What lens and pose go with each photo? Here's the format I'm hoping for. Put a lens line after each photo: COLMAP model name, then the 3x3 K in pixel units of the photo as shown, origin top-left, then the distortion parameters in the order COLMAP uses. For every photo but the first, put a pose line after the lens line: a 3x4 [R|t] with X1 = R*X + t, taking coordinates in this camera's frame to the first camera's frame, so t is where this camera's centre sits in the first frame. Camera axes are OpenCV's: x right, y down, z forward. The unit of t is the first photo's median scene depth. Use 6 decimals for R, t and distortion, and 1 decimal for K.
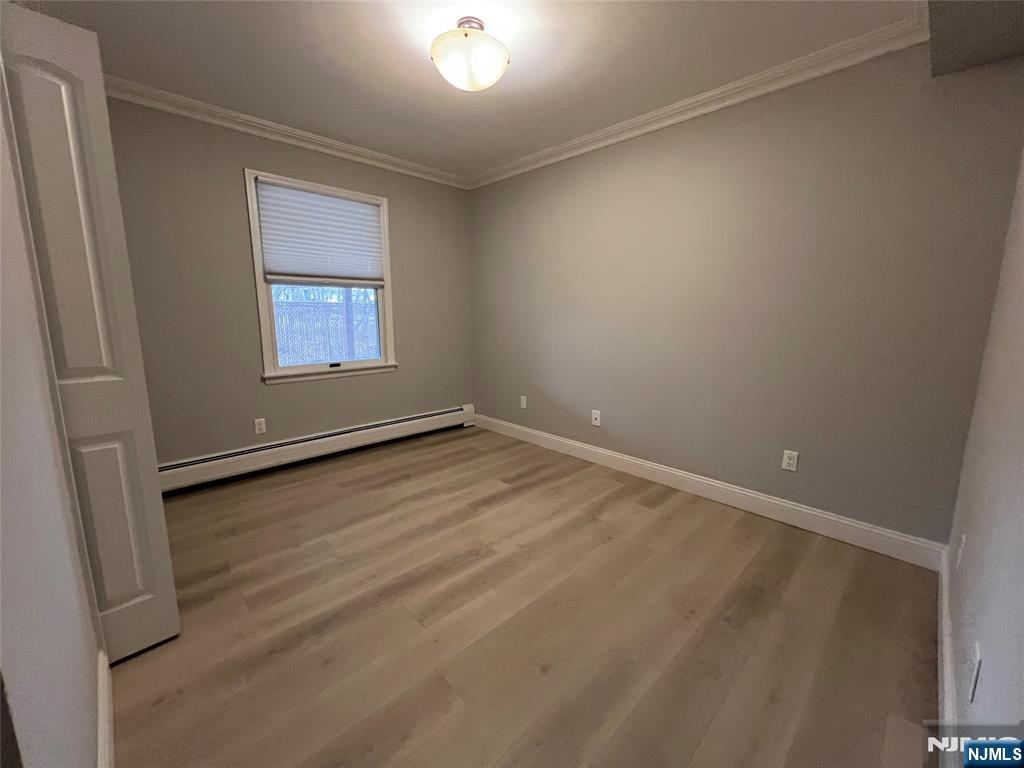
lens RADIAL K [[409.2, 0, 510.8], [0, 409.2, 383.5], [0, 0, 1]] dist [0.001125, -0.000079]
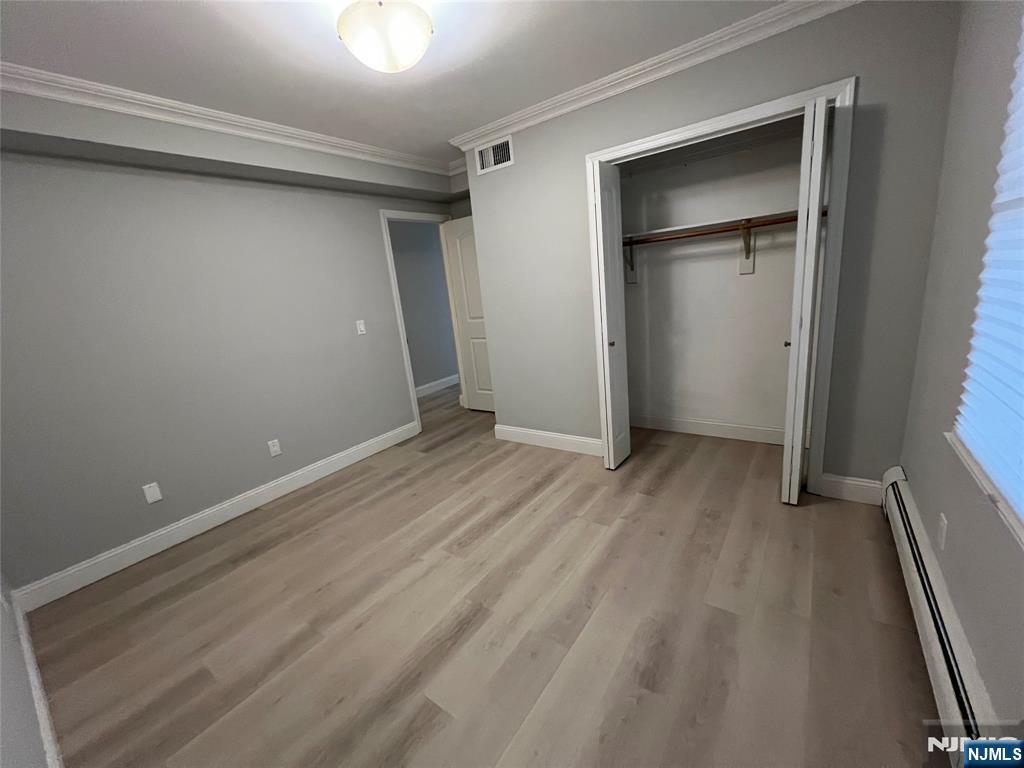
lens RADIAL K [[409.2, 0, 510.8], [0, 409.2, 383.5], [0, 0, 1]] dist [0.001125, -0.000079]
pose [[-0.981391, 0.132845, -0.138651, -0.087914], [0.067932, 0.915564, 0.396395, -0.295472], [0.179602, 0.379599, -0.907550, 1.364884]]
